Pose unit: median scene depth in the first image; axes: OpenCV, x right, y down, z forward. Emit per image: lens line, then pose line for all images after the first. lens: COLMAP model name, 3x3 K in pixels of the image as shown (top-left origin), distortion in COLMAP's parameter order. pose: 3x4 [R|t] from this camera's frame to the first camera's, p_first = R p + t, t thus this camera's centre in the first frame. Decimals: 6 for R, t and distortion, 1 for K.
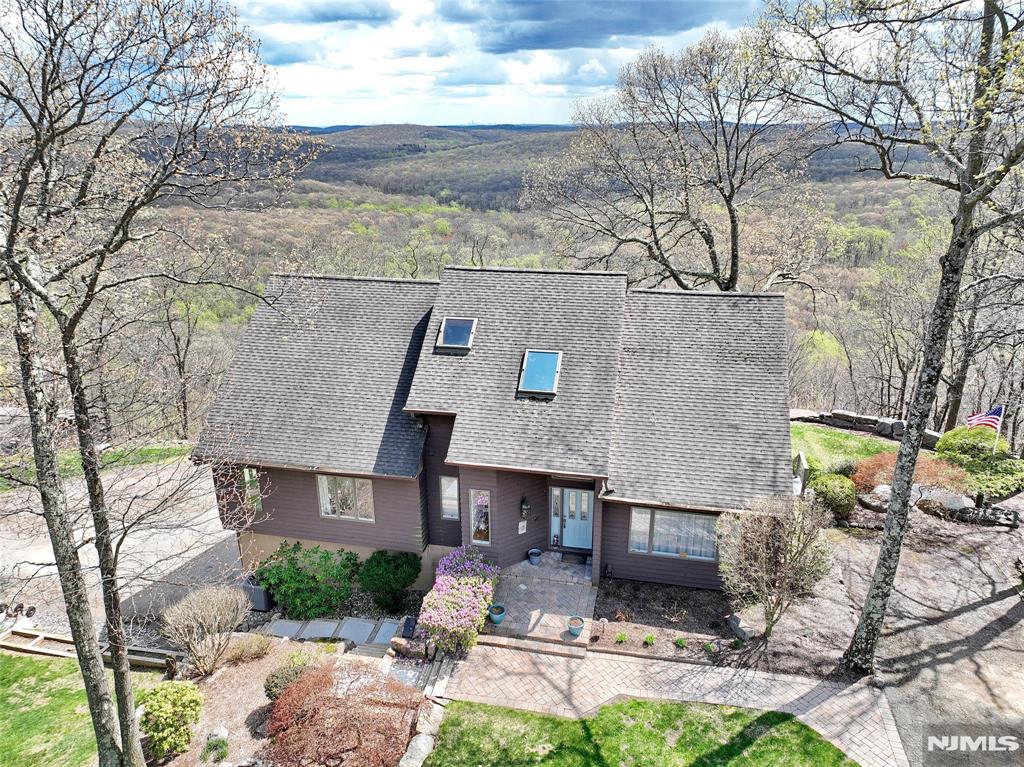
lens RADIAL K [[720.4, 0, 512.0], [0, 720.4, 383.5], [0, 0, 1]] dist [-0.002362, 0.025163]
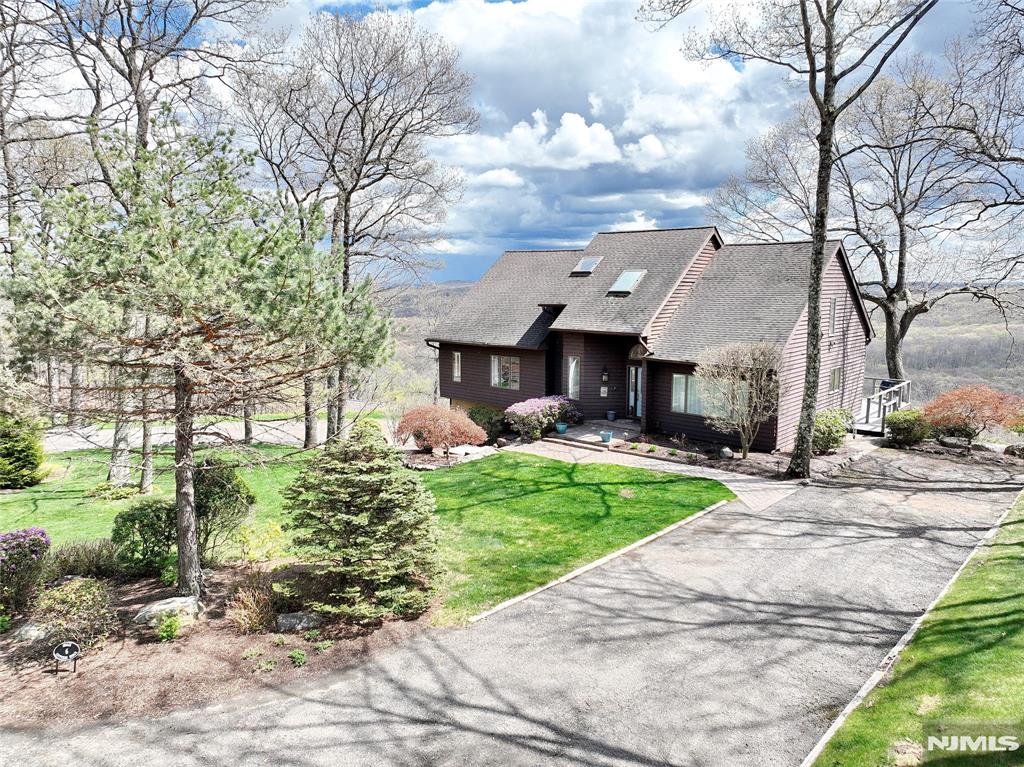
lens RADIAL K [[720.4, 0, 512.0], [0, 720.4, 383.5], [0, 0, 1]] dist [-0.002362, 0.025163]
pose [[0.862068, 0.069193, -0.502047, 0.546933], [-0.174599, 0.970538, -0.166043, 0.435453], [0.475767, 0.230797, 0.848751, -0.270042]]
